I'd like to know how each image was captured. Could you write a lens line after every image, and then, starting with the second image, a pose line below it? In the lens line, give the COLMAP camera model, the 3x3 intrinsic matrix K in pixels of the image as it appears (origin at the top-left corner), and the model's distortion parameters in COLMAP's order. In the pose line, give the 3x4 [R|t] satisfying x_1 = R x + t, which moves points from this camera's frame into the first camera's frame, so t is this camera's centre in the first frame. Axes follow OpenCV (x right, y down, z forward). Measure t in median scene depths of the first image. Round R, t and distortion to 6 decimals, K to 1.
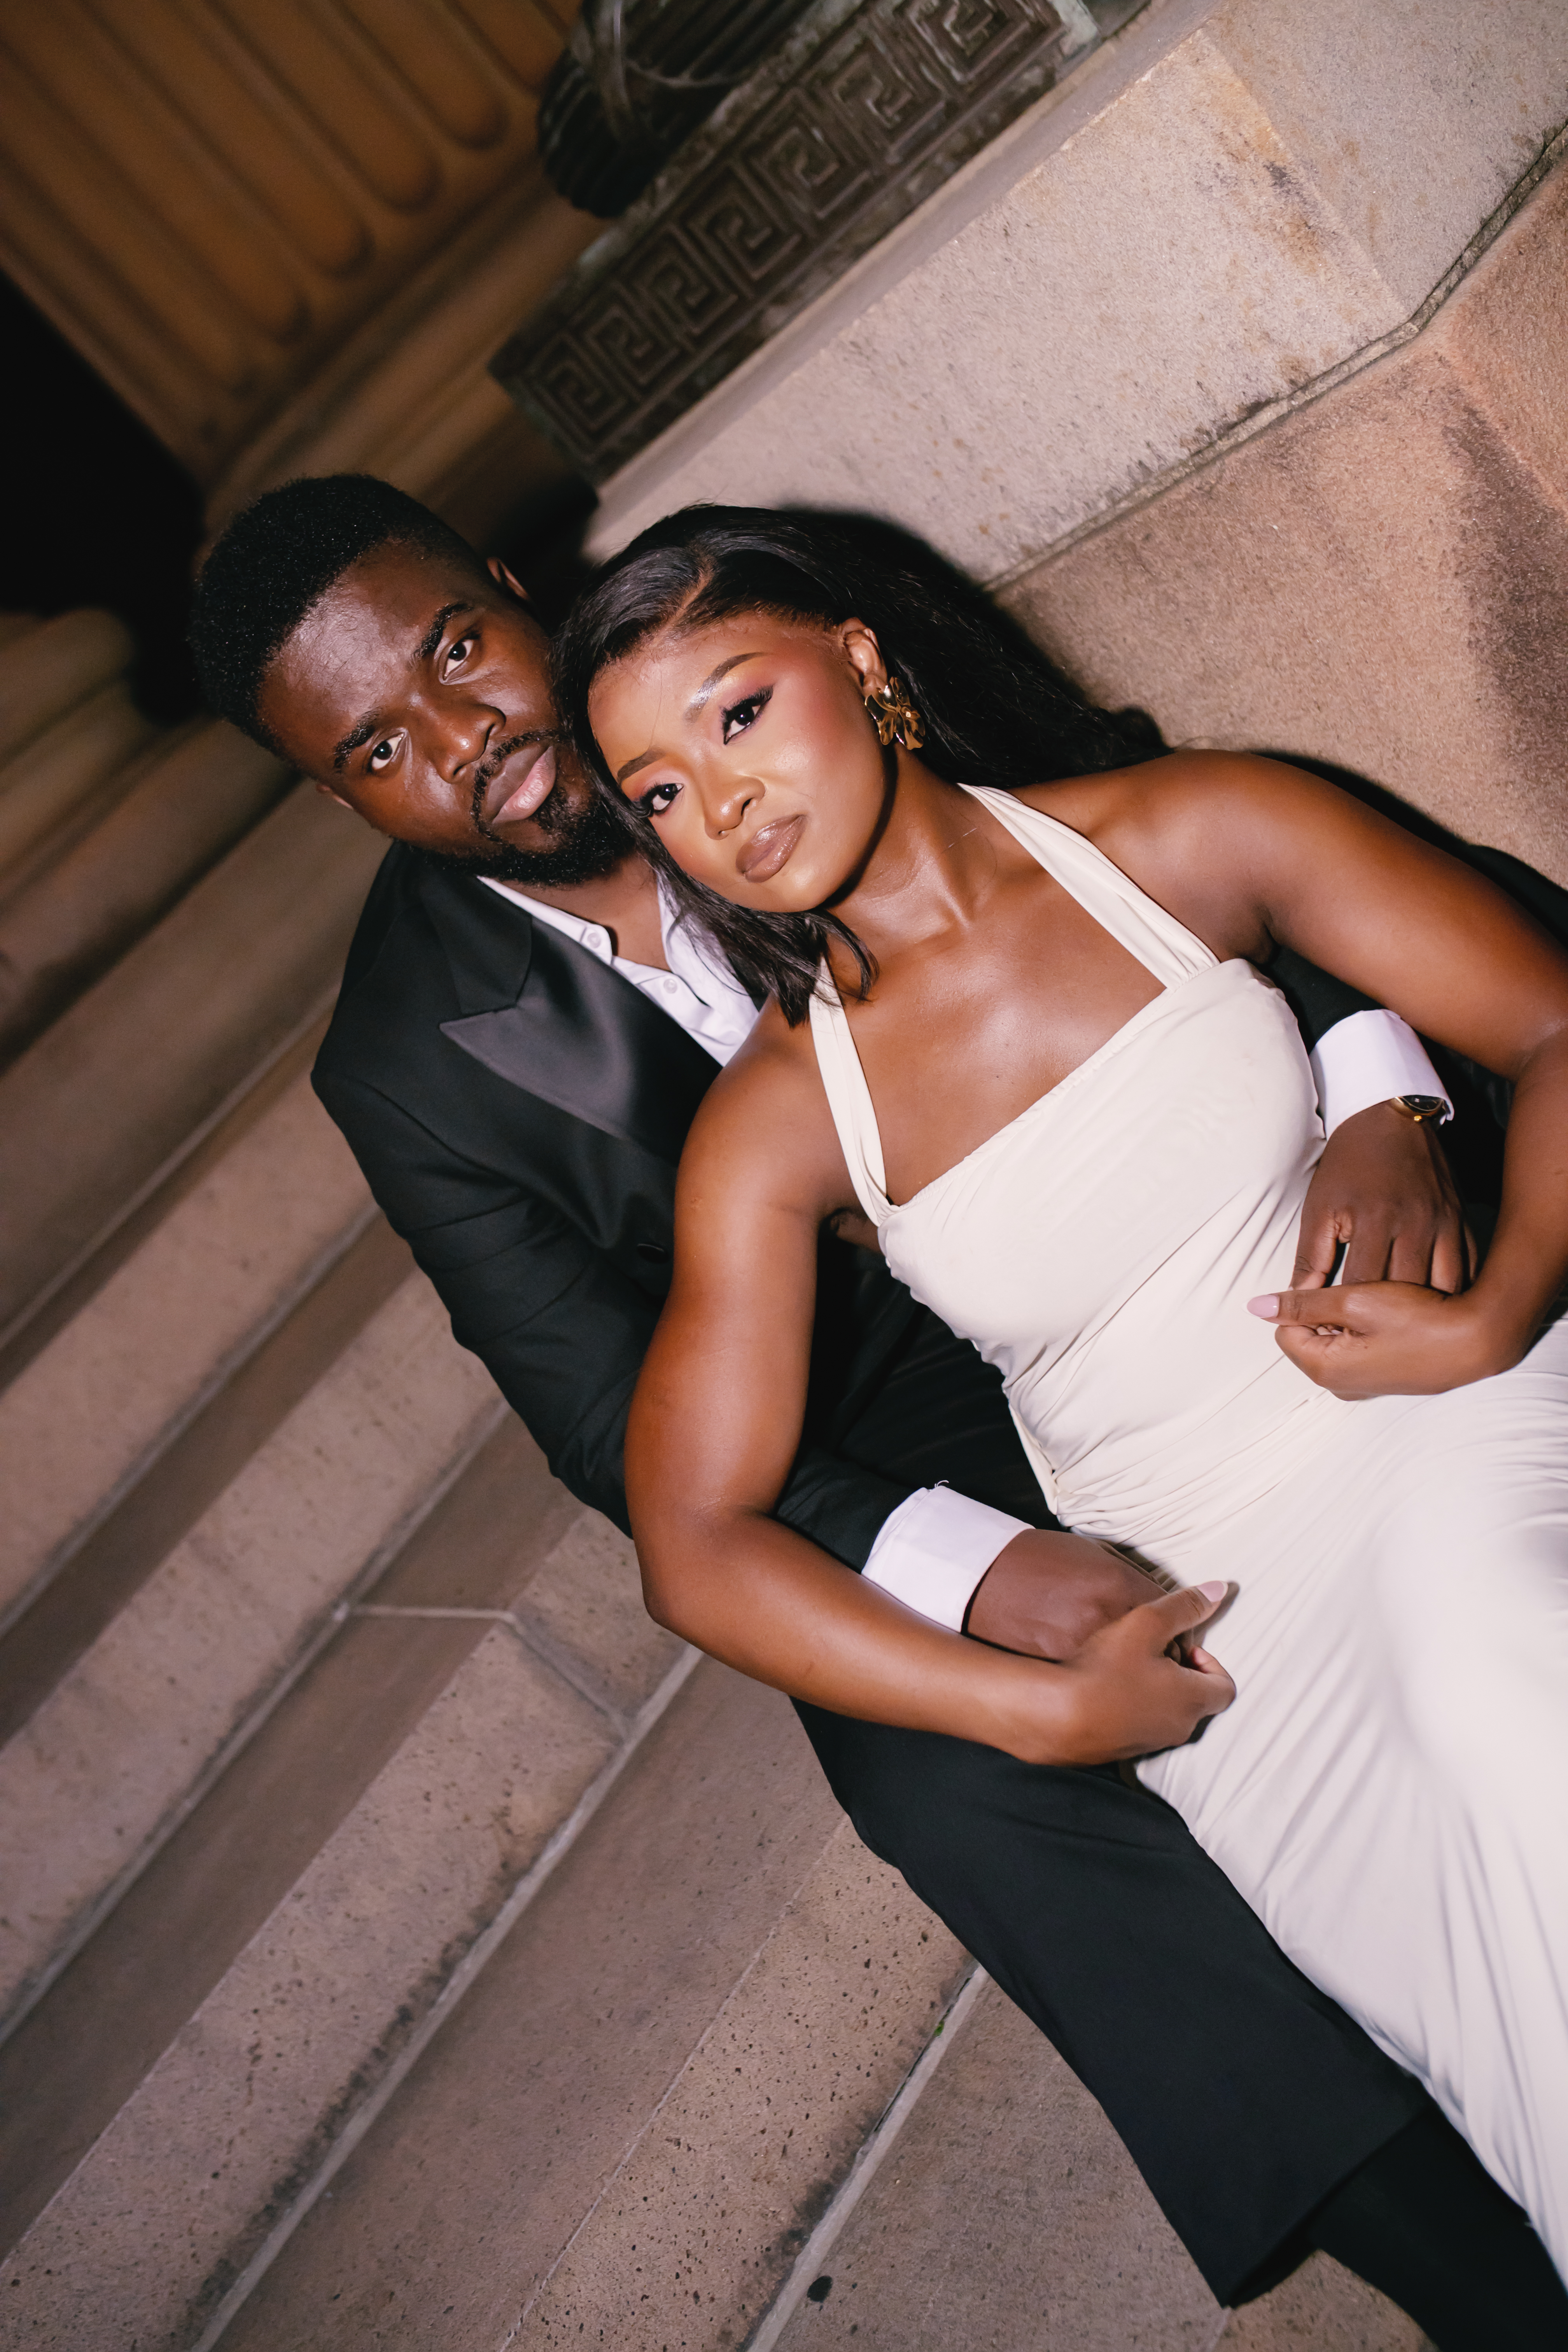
lens RADIAL K [[2282.0, 0, 775.6], [0, 2282.0, 1190.4], [0, 0, 1]] dist [-0.057646, 0.082030]
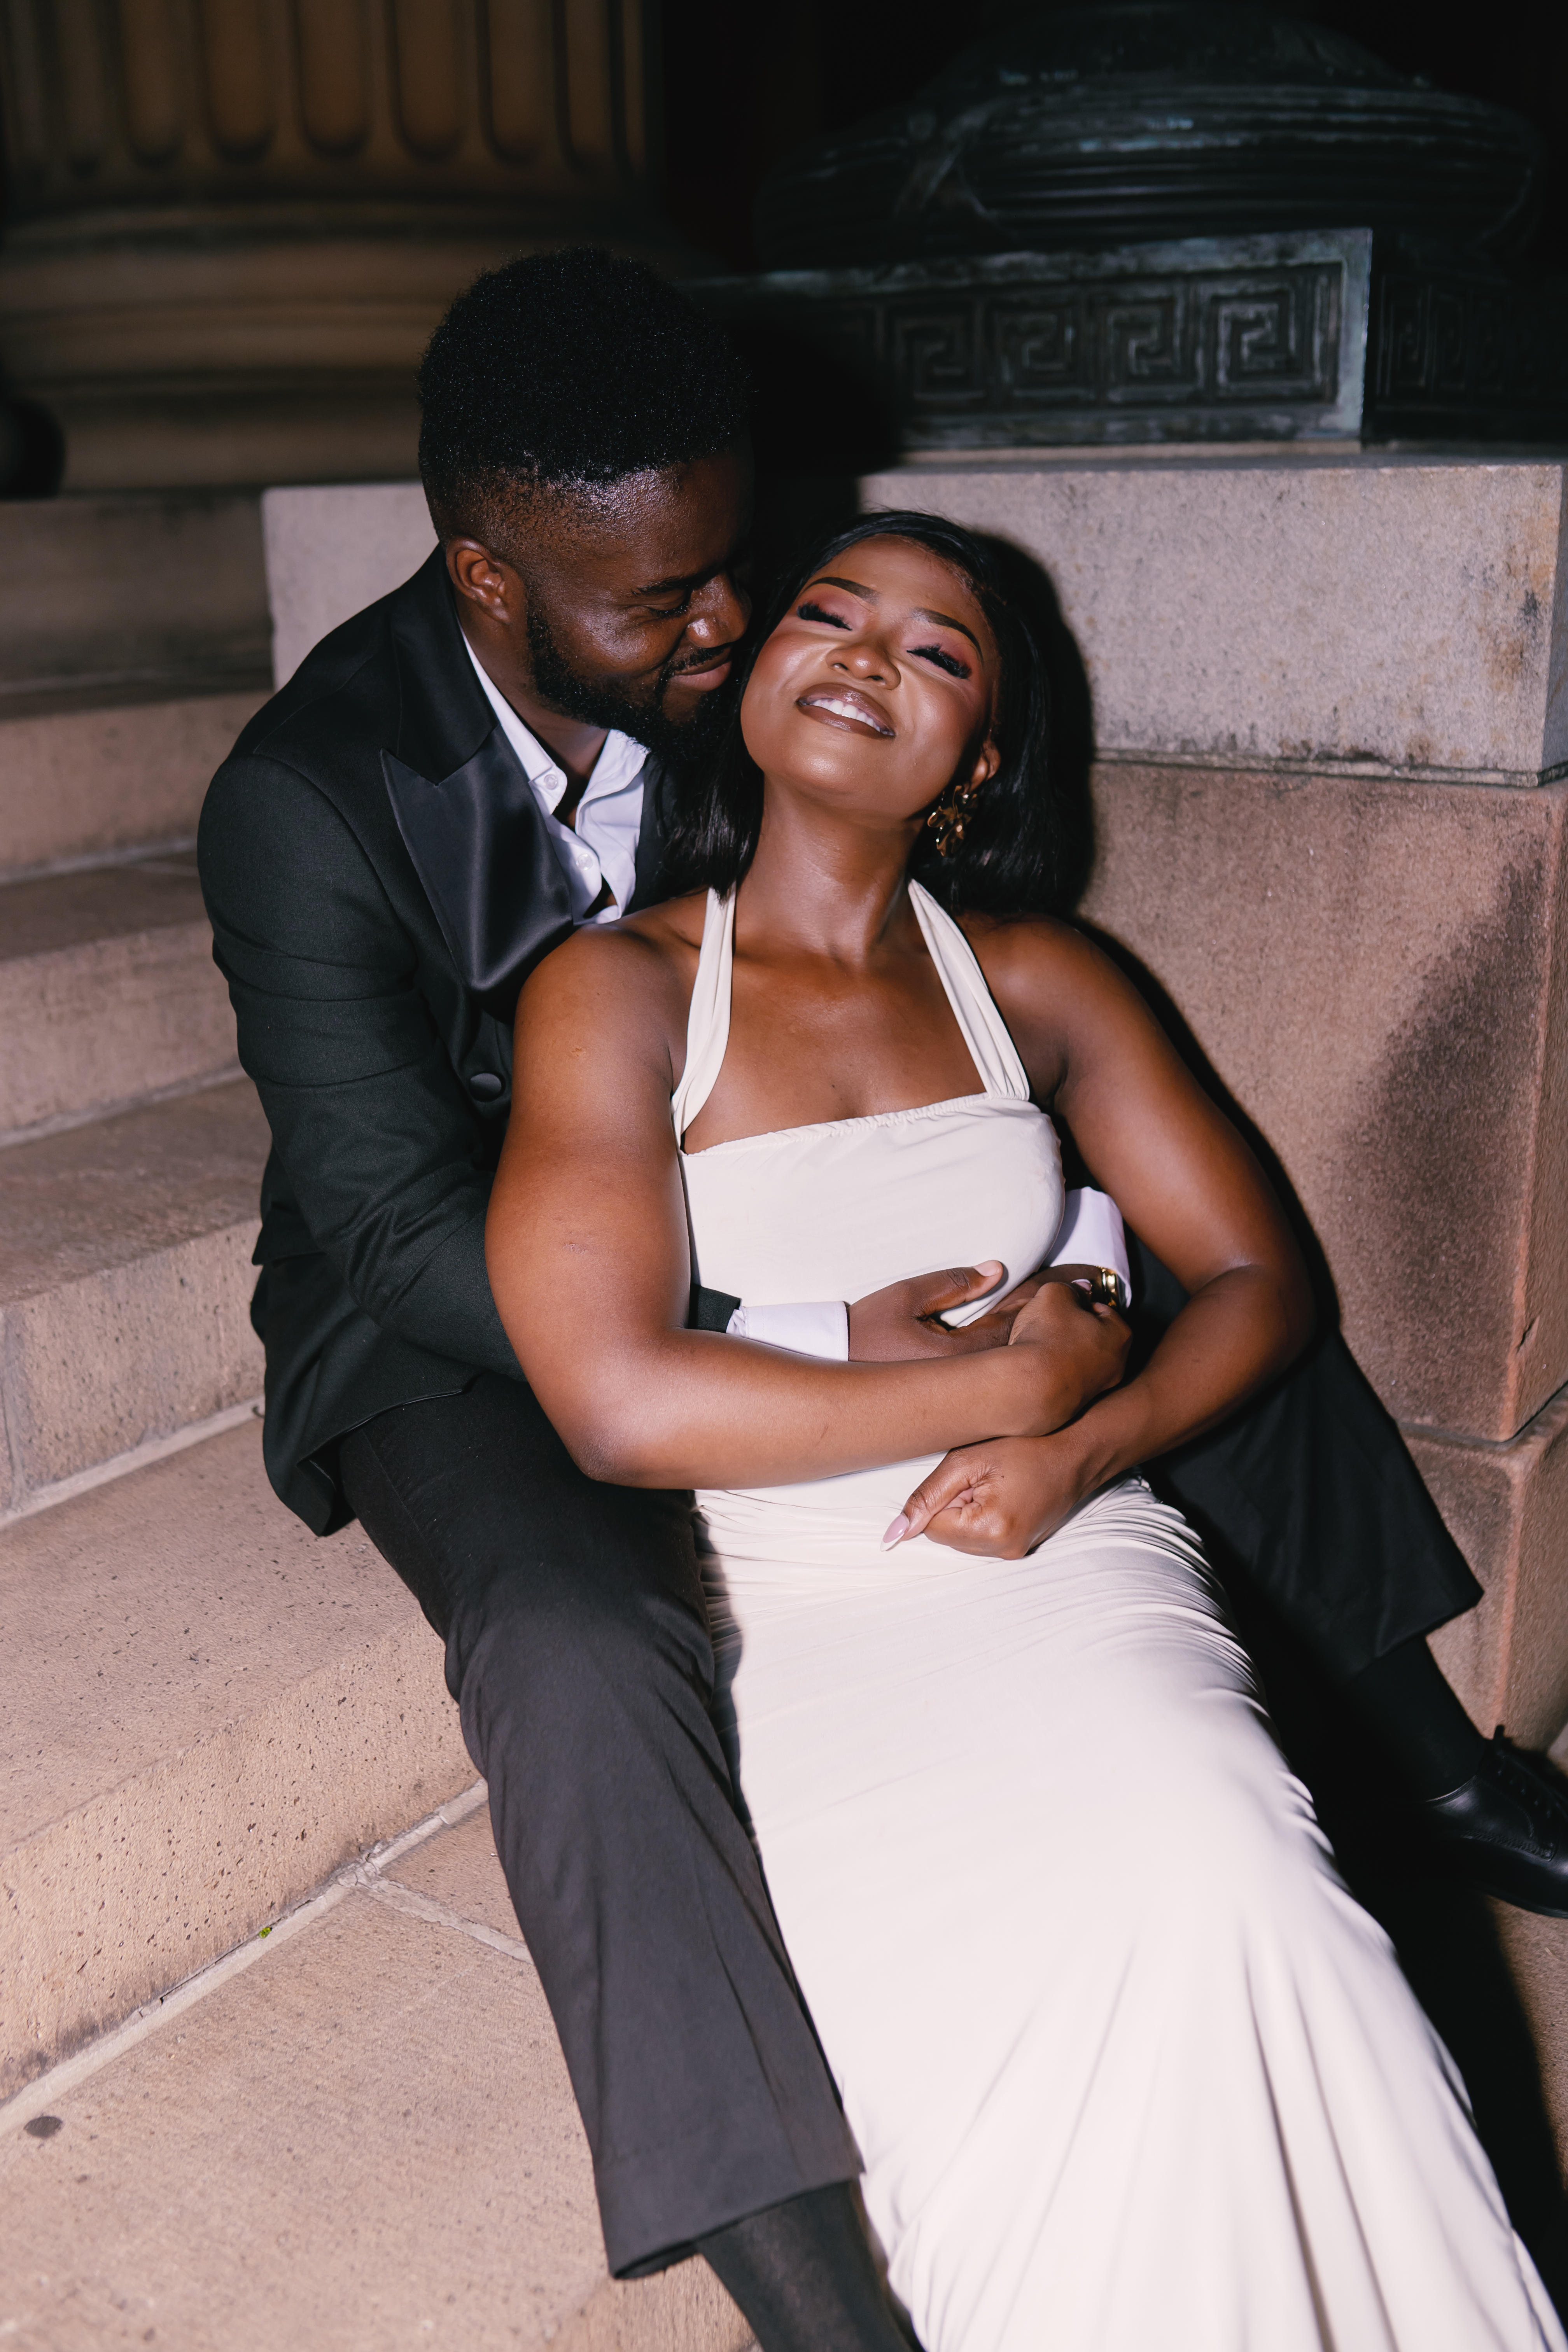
lens RADIAL K [[2281.1, 0, 784.0], [0, 2281.1, 1176.0], [0, 0, 1]] dist [-0.061237, 0.091571]
pose [[0.750630, 0.571761, 0.331125, -0.243493], [-0.509760, 0.819989, -0.260314, 0.251710], [-0.420356, 0.026605, 0.906969, 0.086319]]
